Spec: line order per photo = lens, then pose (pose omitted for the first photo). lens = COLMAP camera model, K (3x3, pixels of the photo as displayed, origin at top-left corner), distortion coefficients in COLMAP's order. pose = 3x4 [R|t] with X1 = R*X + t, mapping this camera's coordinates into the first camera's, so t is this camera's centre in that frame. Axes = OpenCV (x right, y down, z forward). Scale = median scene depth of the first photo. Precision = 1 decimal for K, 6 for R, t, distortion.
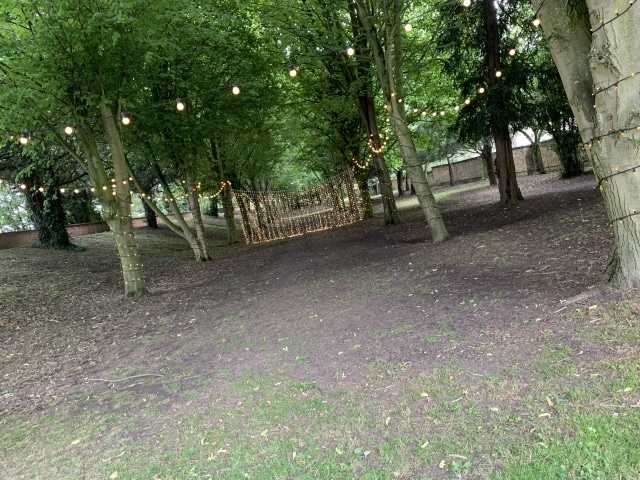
lens RADIAL K [[532.0, 0, 320.0], [0, 532.0, 240.0], [0, 0, 1]] dist [0.009218, 0.000669]
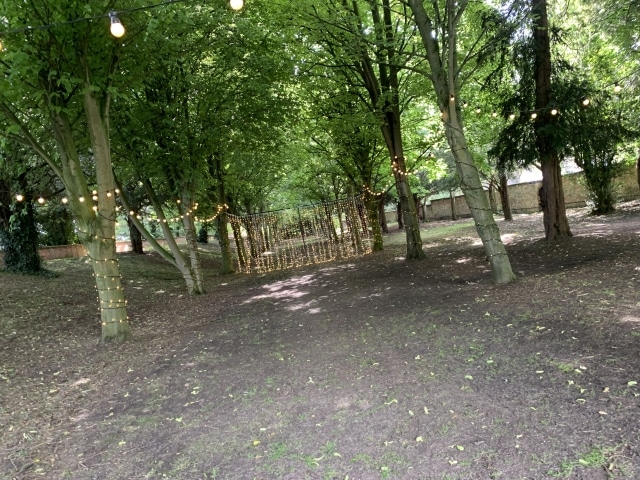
lens RADIAL K [[520.8, 0, 320.0], [0, 520.8, 240.0], [0, 0, 1]] dist [-0.004490, 0.000876]
pose [[0.998740, 0.035742, 0.035218, -0.066681], [-0.033630, 0.997702, -0.058820, -0.005925], [-0.037240, 0.057561, 0.997647, 0.186645]]
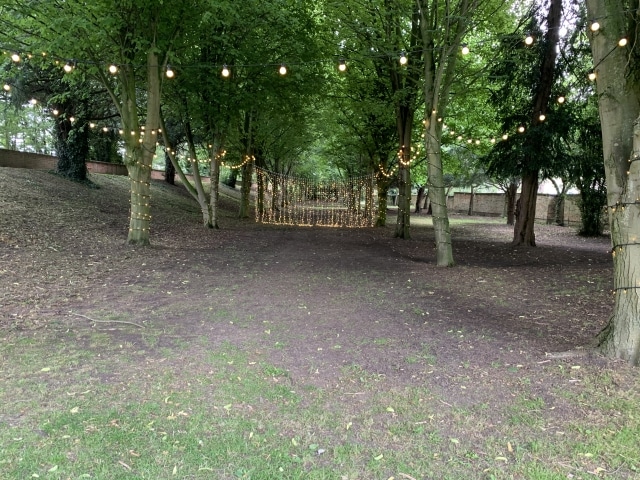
lens RADIAL K [[532.0, 0, 320.0], [0, 532.0, 240.0], [0, 0, 1]] dist [0.009218, 0.000669]
pose [[0.969501, 0.244808, -0.011720, -0.000021], [-0.244681, 0.969538, 0.011299, 0.000265], [0.014129, -0.008087, 0.999867, -0.002734]]
